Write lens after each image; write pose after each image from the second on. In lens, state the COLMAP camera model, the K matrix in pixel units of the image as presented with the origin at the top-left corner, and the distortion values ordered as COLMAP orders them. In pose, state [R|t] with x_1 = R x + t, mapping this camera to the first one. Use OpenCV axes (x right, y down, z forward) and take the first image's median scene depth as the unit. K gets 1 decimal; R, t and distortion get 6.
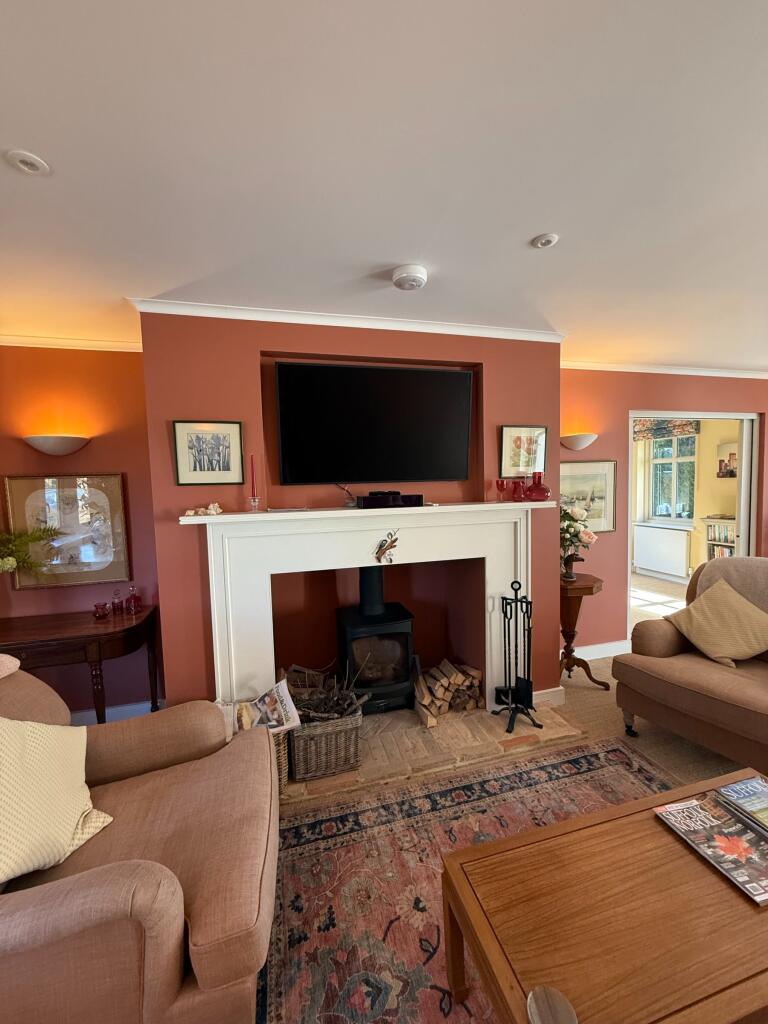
lens RADIAL K [[406.0, 0, 384.0], [0, 406.0, 512.0], [0, 0, 1]] dist [0.000397, -0.000048]
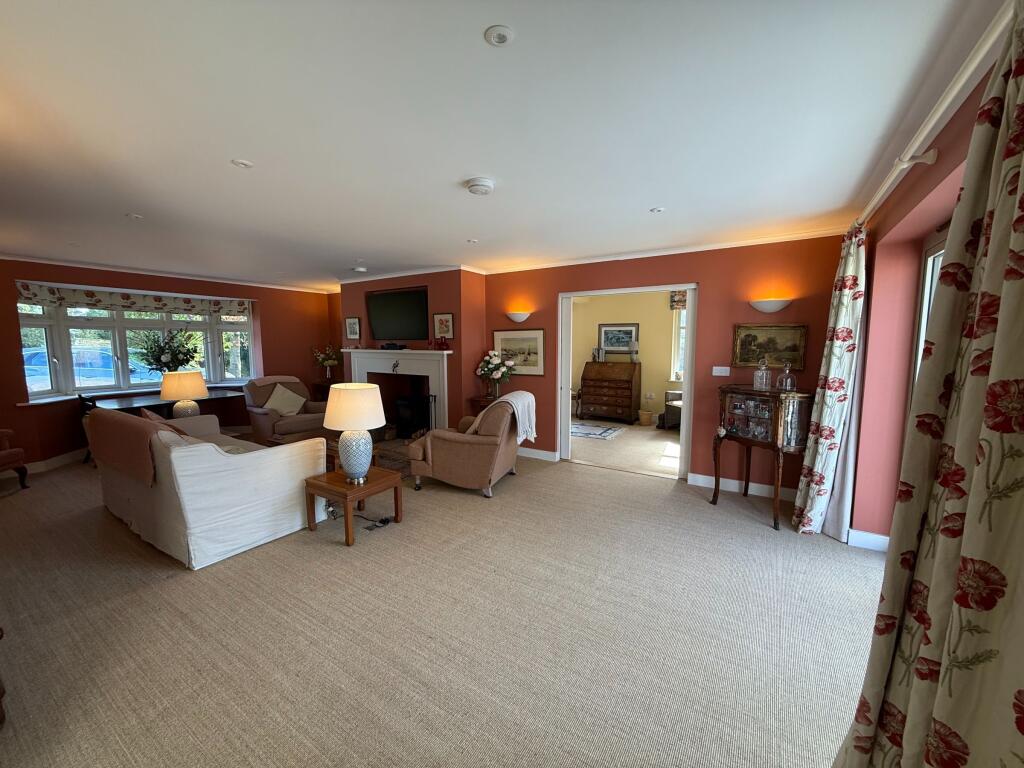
lens RADIAL K [[406.0, 0, 510.6], [0, 406.0, 385.6], [0, 0, 1]] dist [0.000397, -0.000048]
pose [[0.668456, 0.103732, -0.736482, 2.143108], [-0.070854, 0.994604, 0.075779, -0.030607], [0.740369, 0.001528, 0.672199, -0.124048]]
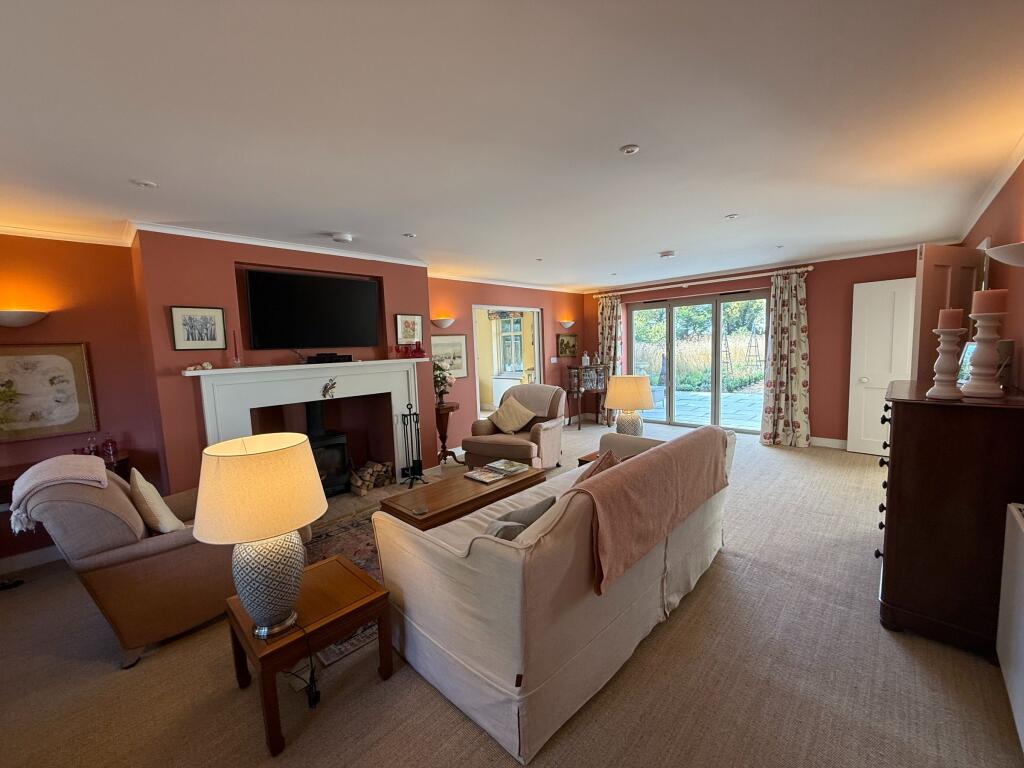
lens RADIAL K [[406.0, 0, 510.6], [0, 406.0, 385.6], [0, 0, 1]] dist [0.000397, -0.000048]
pose [[0.856244, -0.055323, 0.513601, -0.189794], [0.050297, 0.998453, 0.023698, 0.069999], [-0.514117, 0.005541, 0.857702, -0.702832]]
